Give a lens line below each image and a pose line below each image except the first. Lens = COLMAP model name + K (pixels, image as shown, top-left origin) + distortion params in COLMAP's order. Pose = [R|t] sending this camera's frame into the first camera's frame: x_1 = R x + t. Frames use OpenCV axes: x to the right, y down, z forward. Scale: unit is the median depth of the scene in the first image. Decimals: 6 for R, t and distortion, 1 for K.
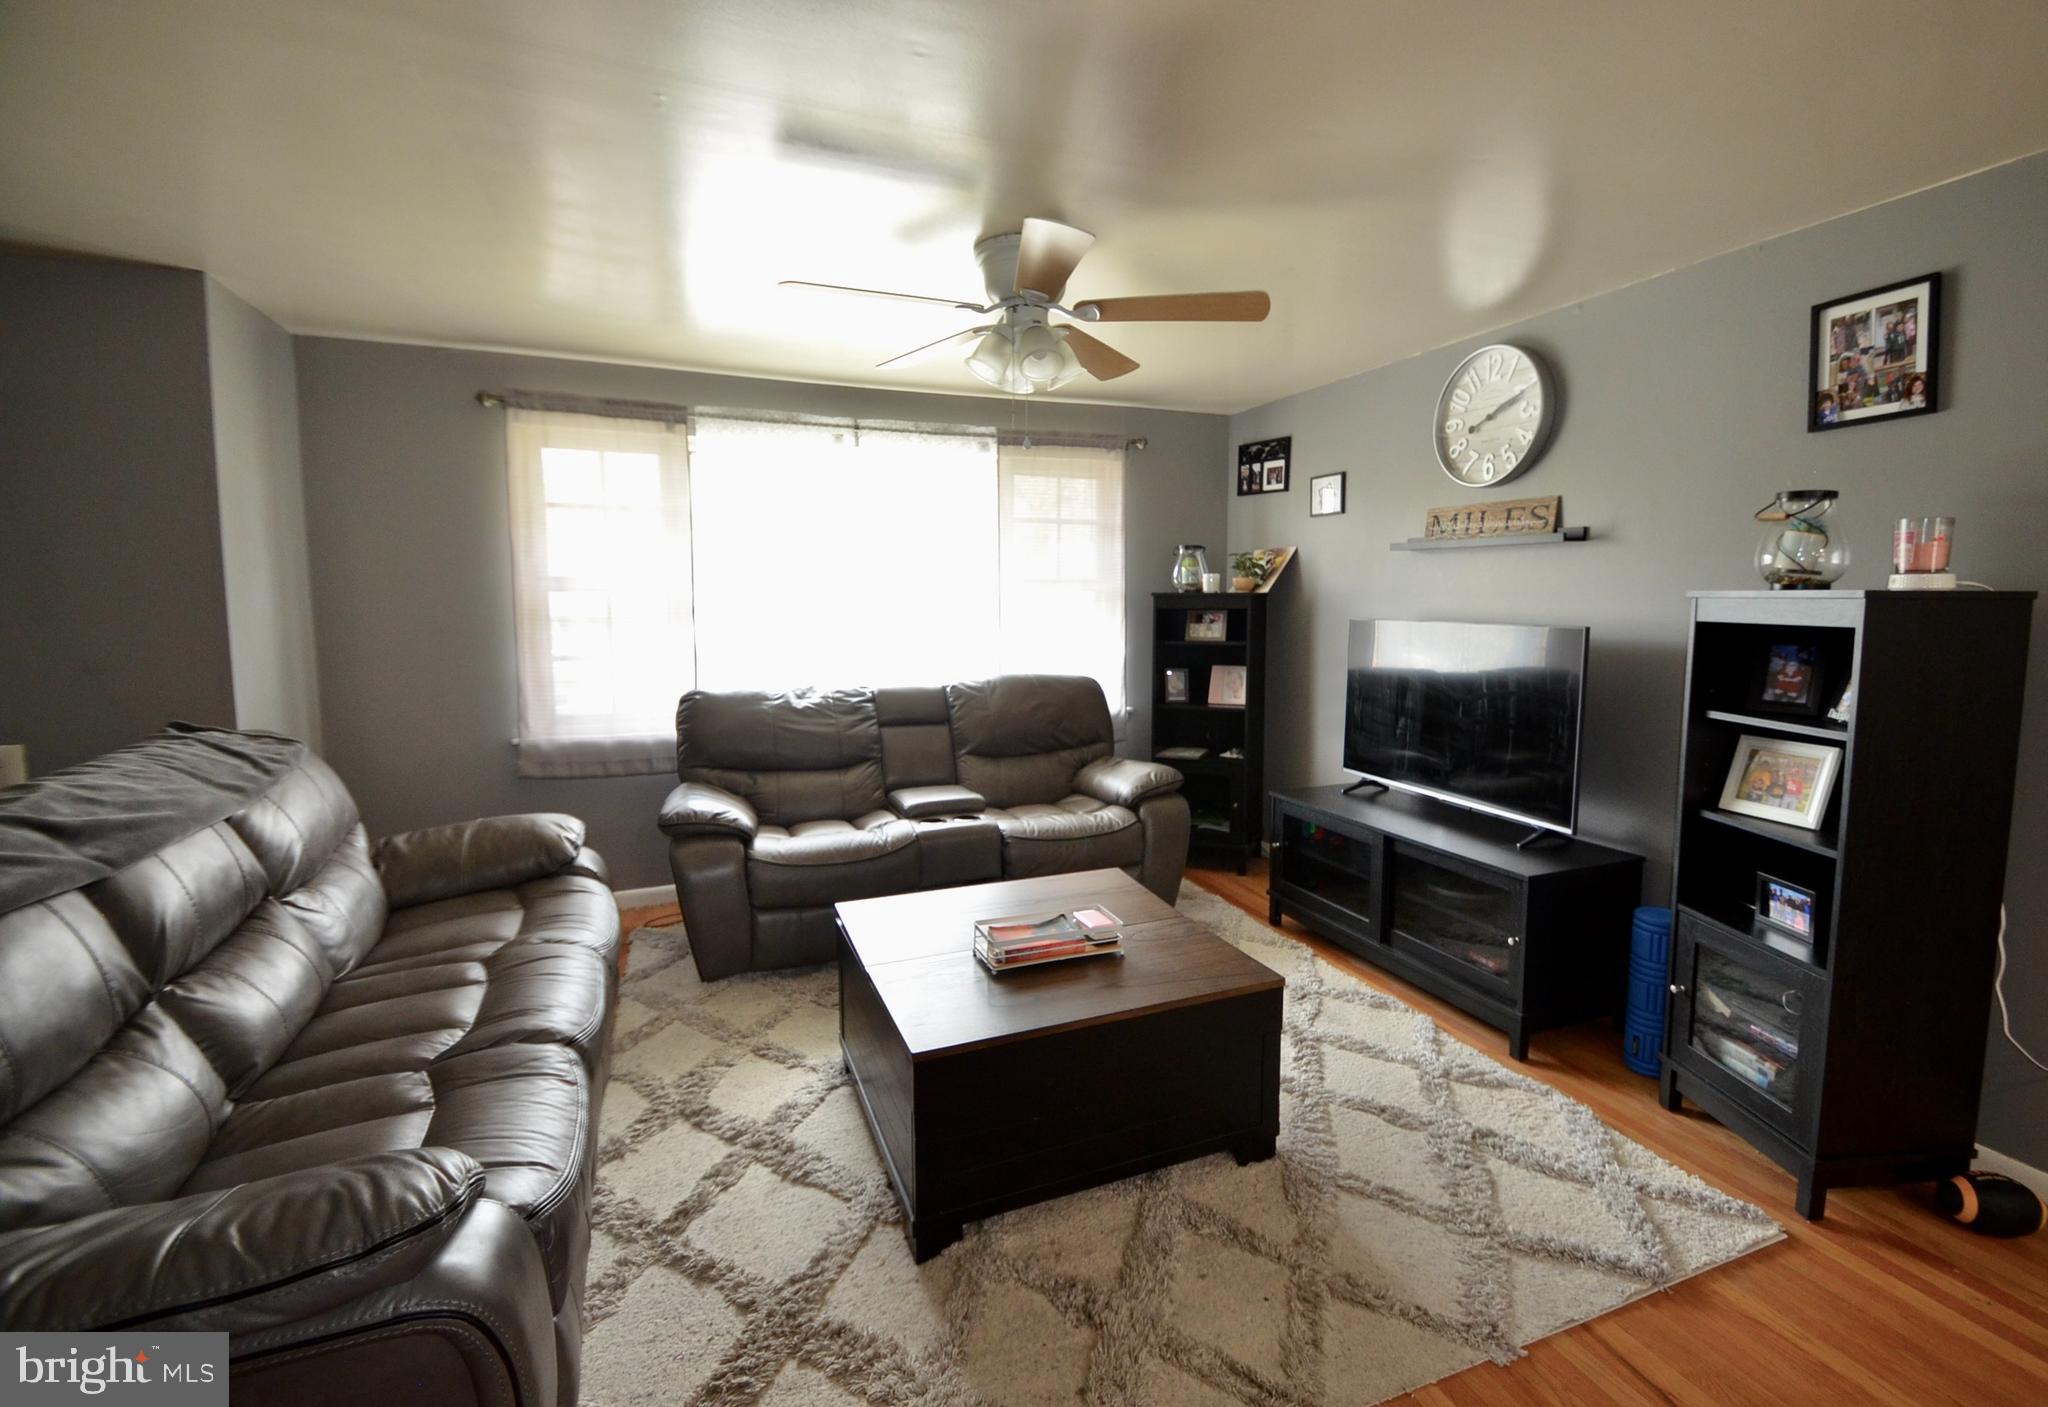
lens RADIAL K [[945.4, 0, 1028.4], [0, 945.4, 690.5], [0, 0, 1]] dist [-0.004689, -0.005304]
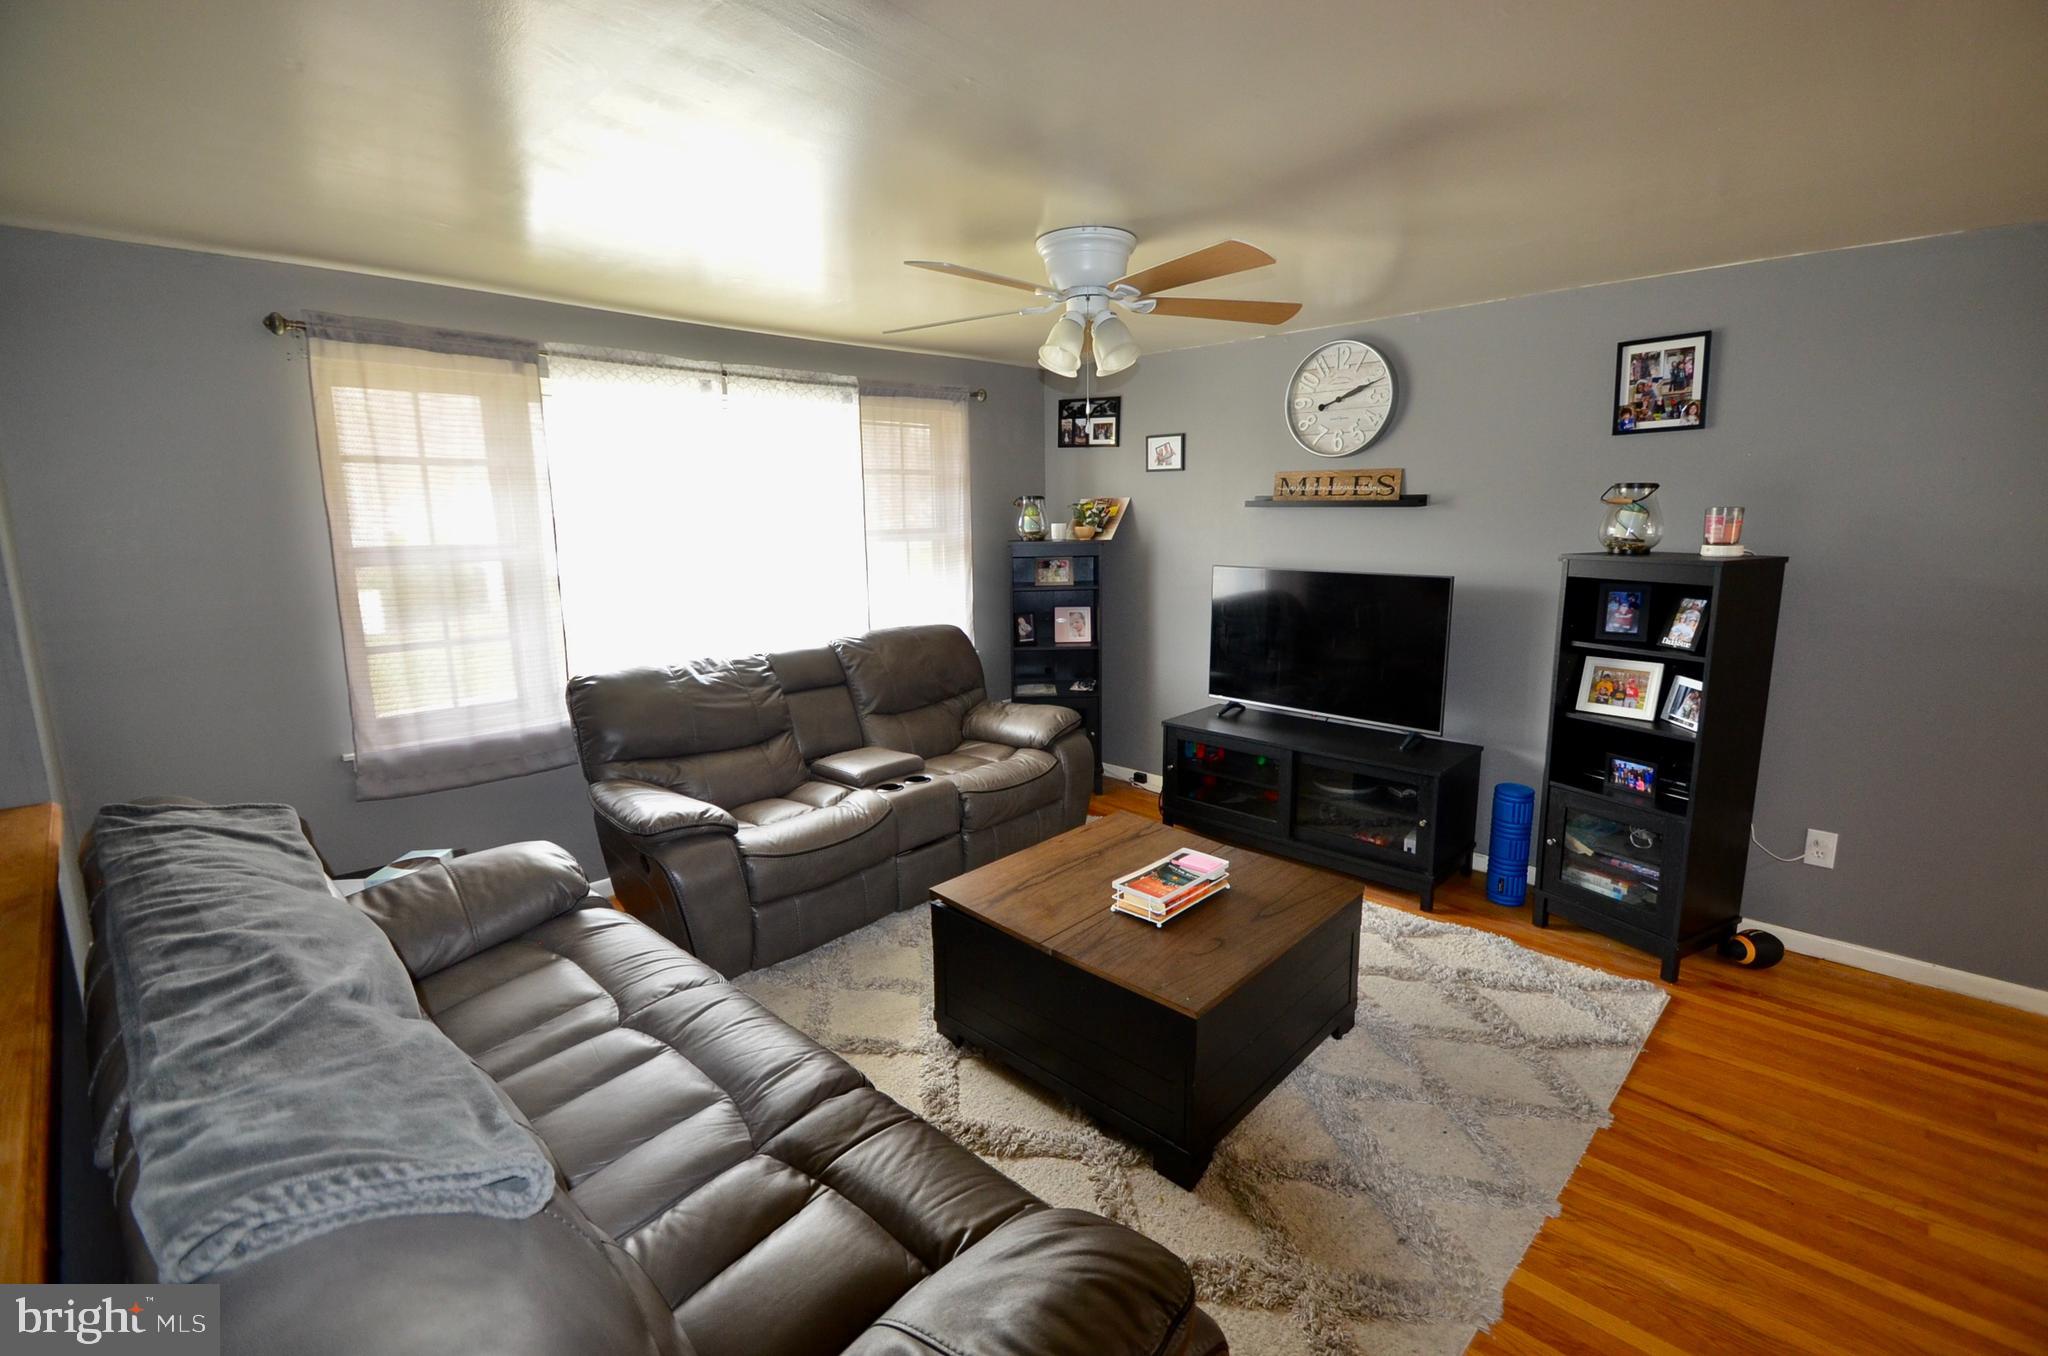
lens RADIAL K [[926.1, 0, 1019.2], [0, 926.1, 672.7], [0, 0, 1]] dist [-0.004804, 0.000254]
pose [[0.913971, -0.084744, 0.396831, -0.382496], [0.055228, 0.994828, 0.085248, -0.063237], [-0.402003, -0.055998, 0.913925, 0.058364]]
